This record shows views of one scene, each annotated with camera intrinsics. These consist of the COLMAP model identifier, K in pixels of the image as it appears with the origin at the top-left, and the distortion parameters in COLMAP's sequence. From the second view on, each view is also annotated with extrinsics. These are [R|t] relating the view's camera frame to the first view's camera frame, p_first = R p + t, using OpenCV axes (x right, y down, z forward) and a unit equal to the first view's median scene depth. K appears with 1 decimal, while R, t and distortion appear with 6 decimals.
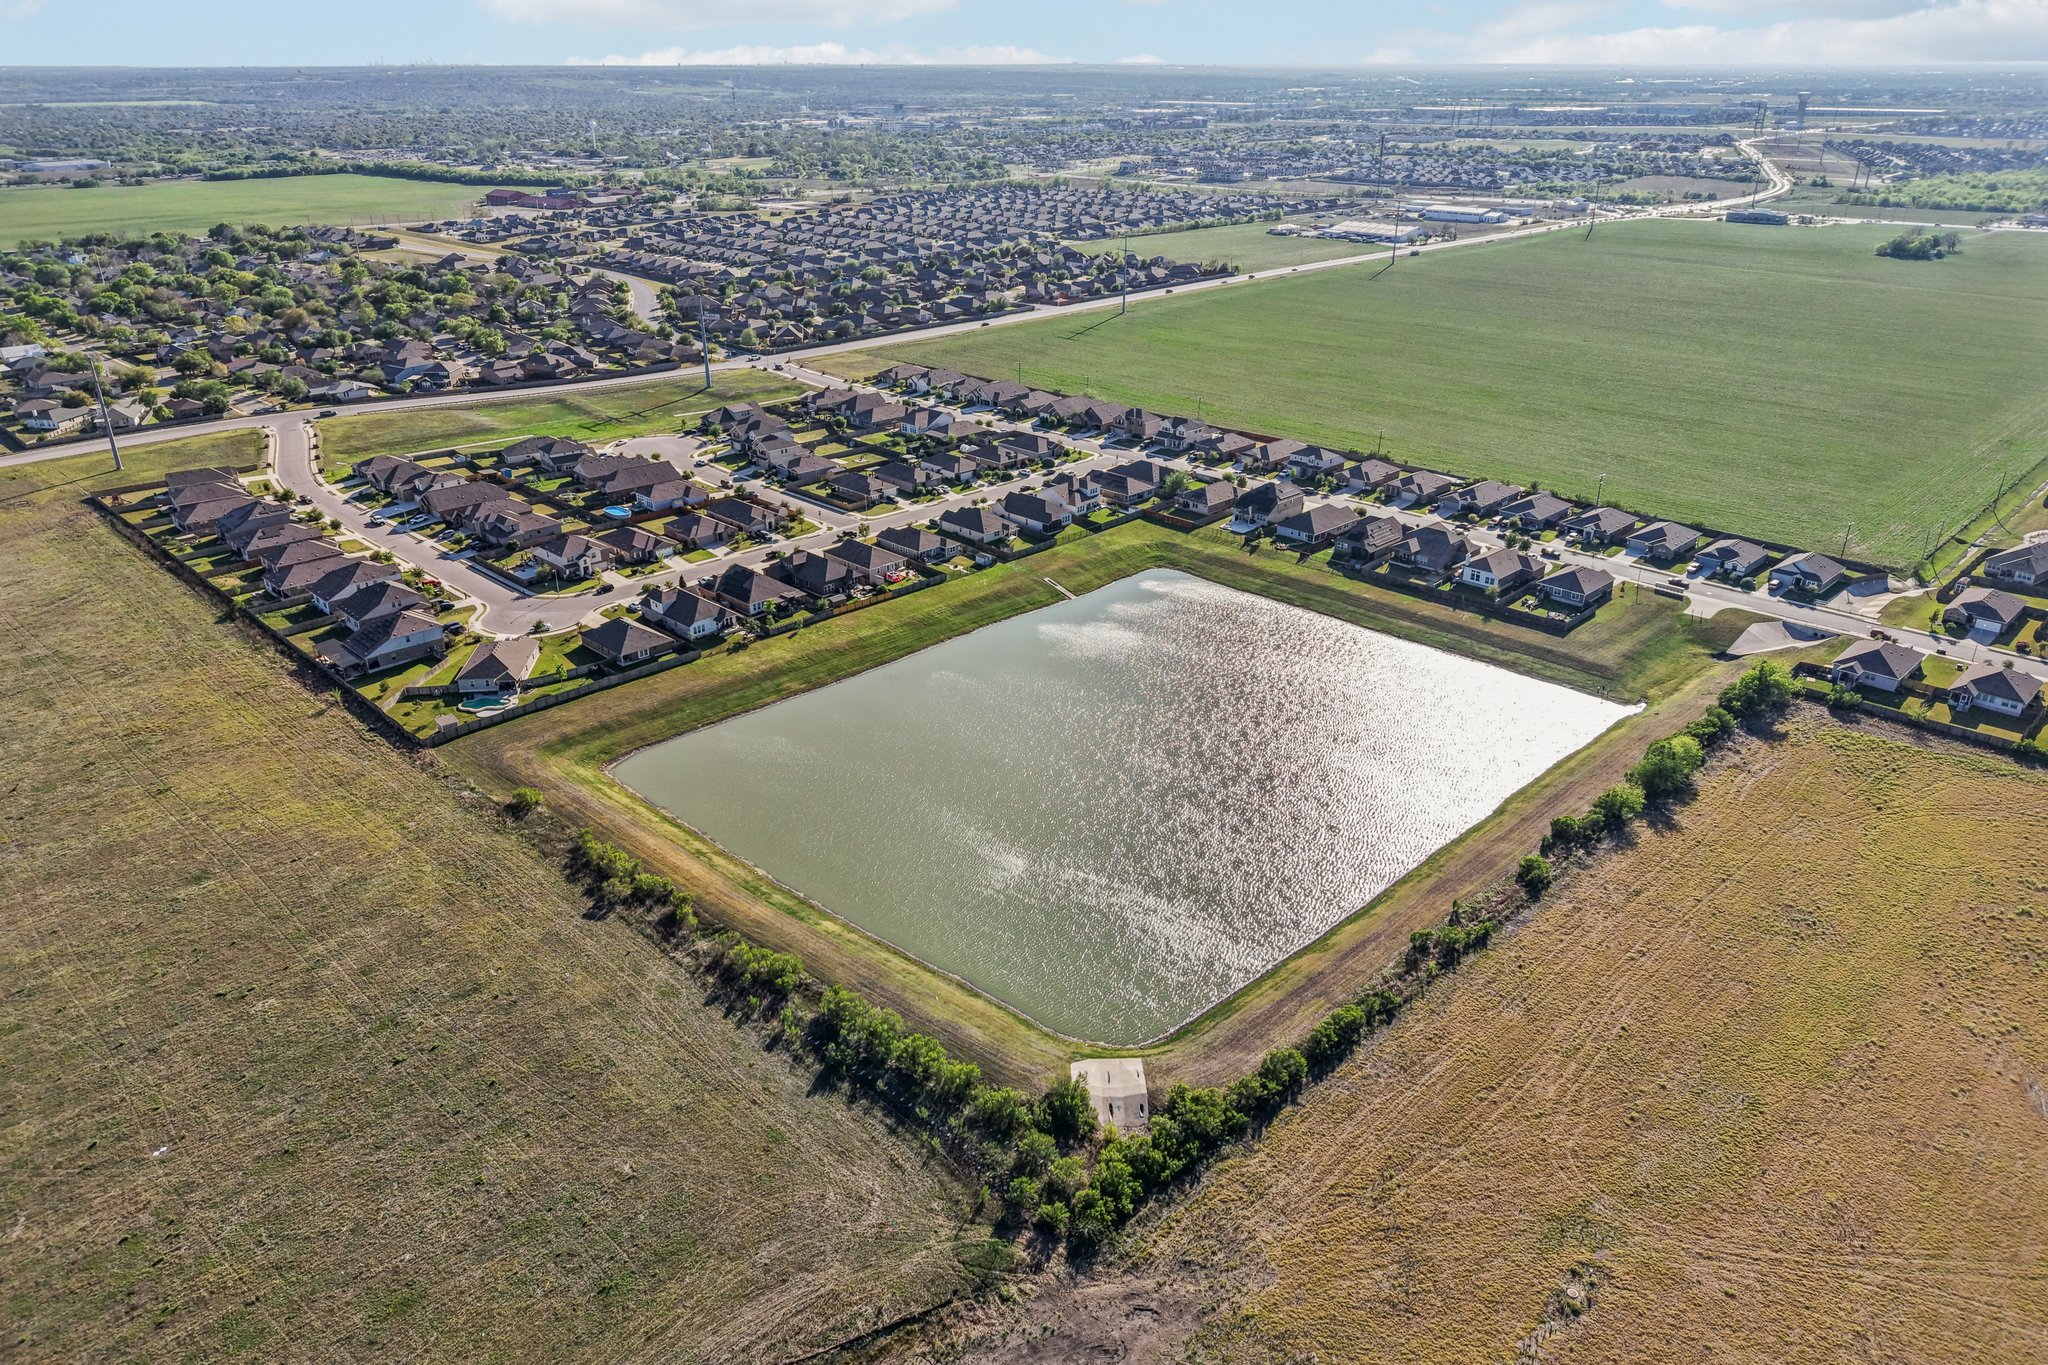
lens RADIAL K [[1387.7, 0, 1020.0], [0, 1387.7, 689.3], [0, 0, 1]] dist [0.037952, -0.040707]
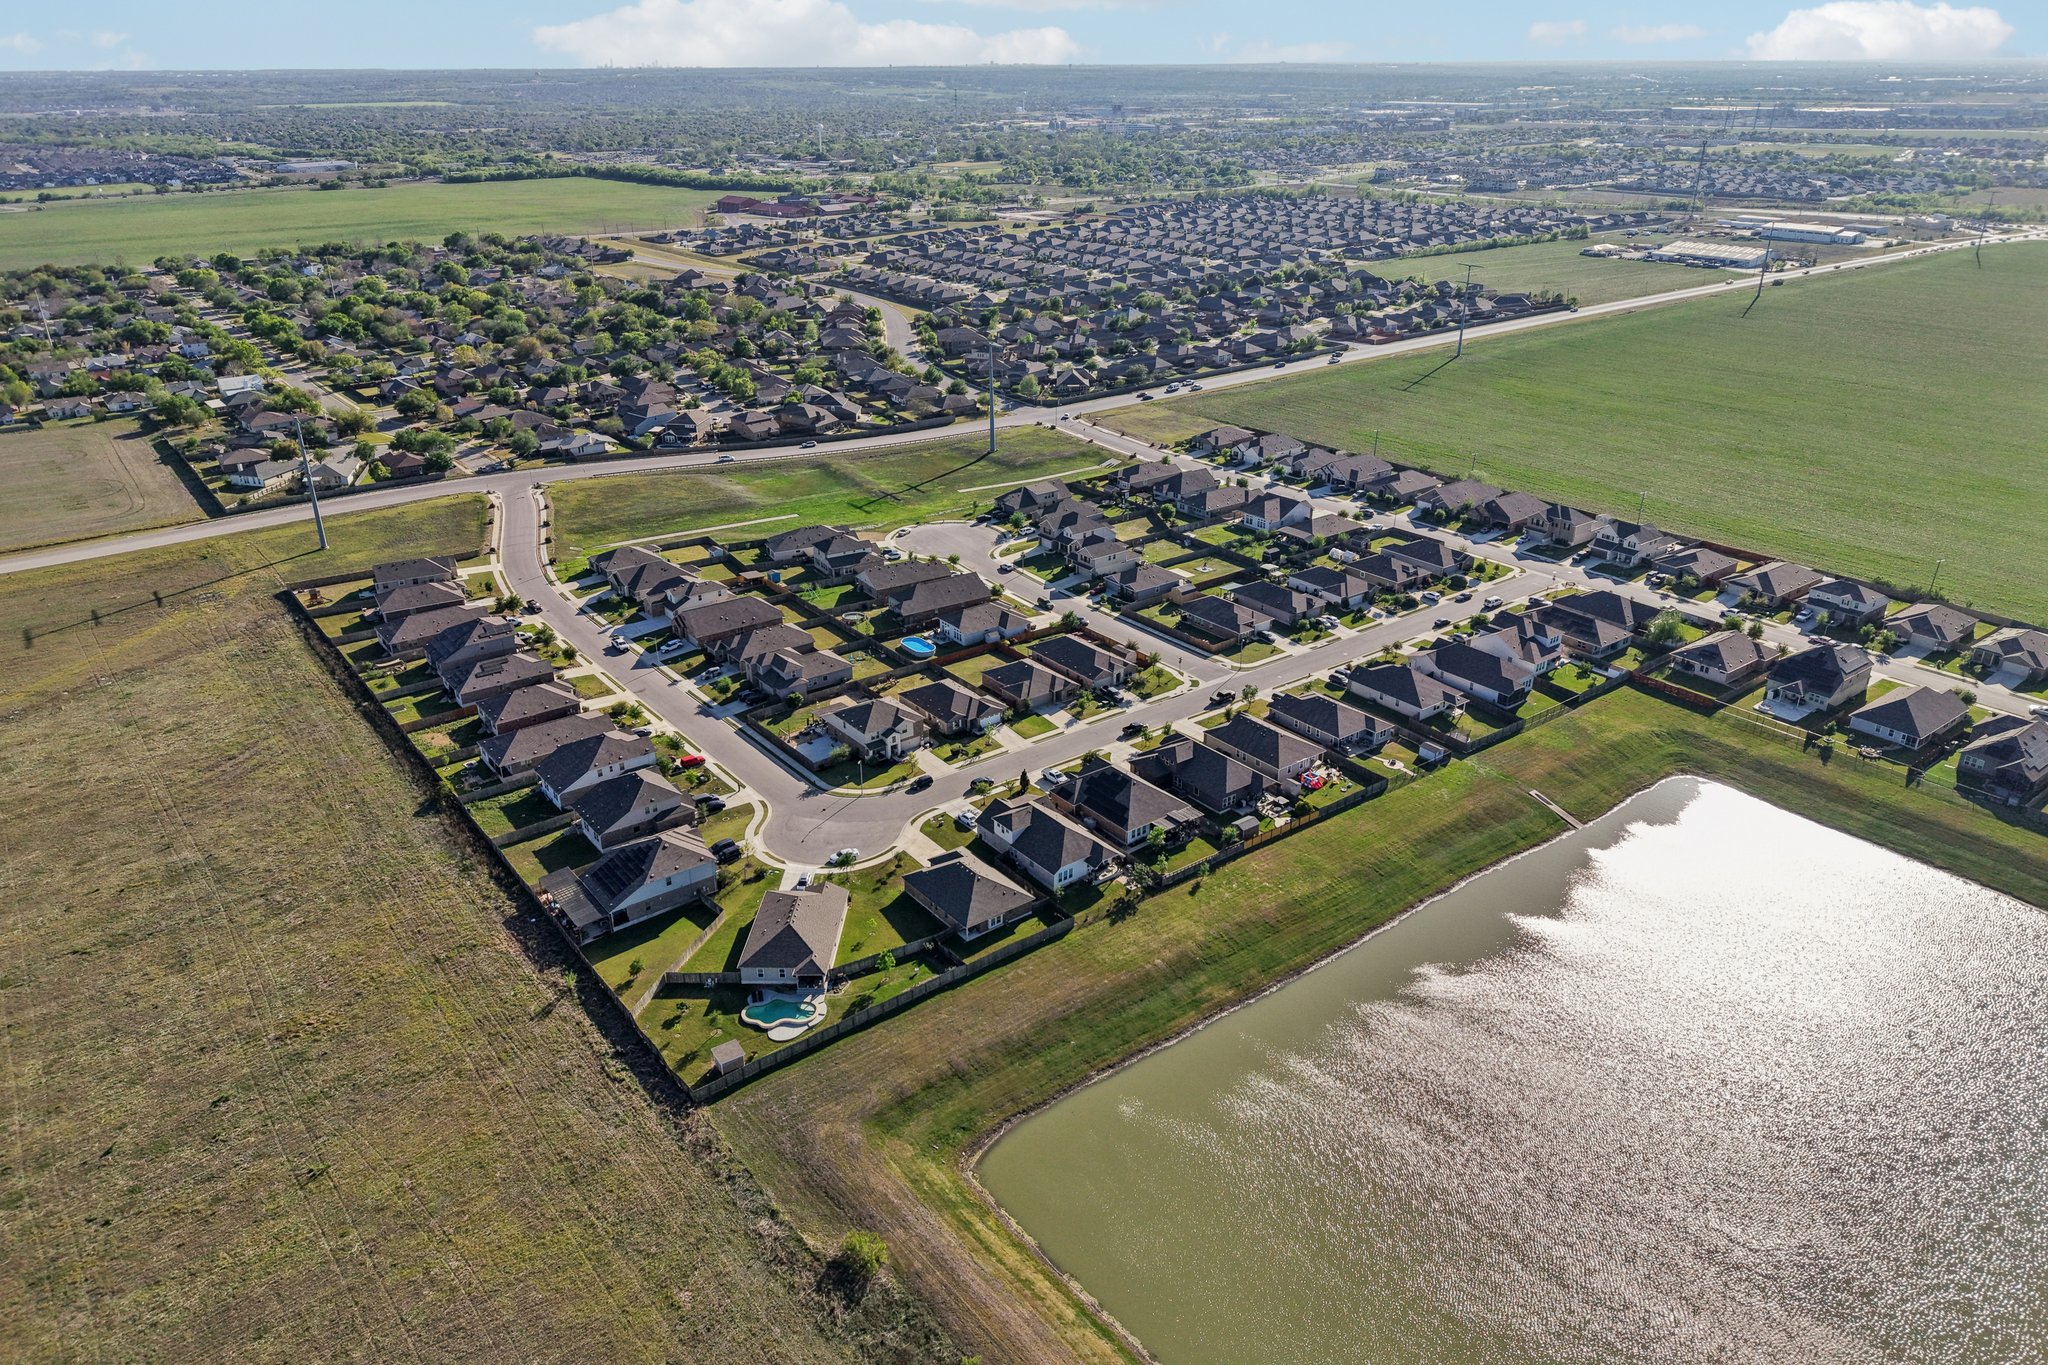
lens RADIAL K [[1384.7, 0, 1029.4], [0, 1384.7, 684.9], [0, 0, 1]] dist [0.048579, -0.072004]
pose [[0.991946, 0.049006, -0.116801, -0.126745], [-0.049272, 0.998785, 0.000606, -0.100744], [0.116689, 0.005154, 0.993155, 0.227619]]
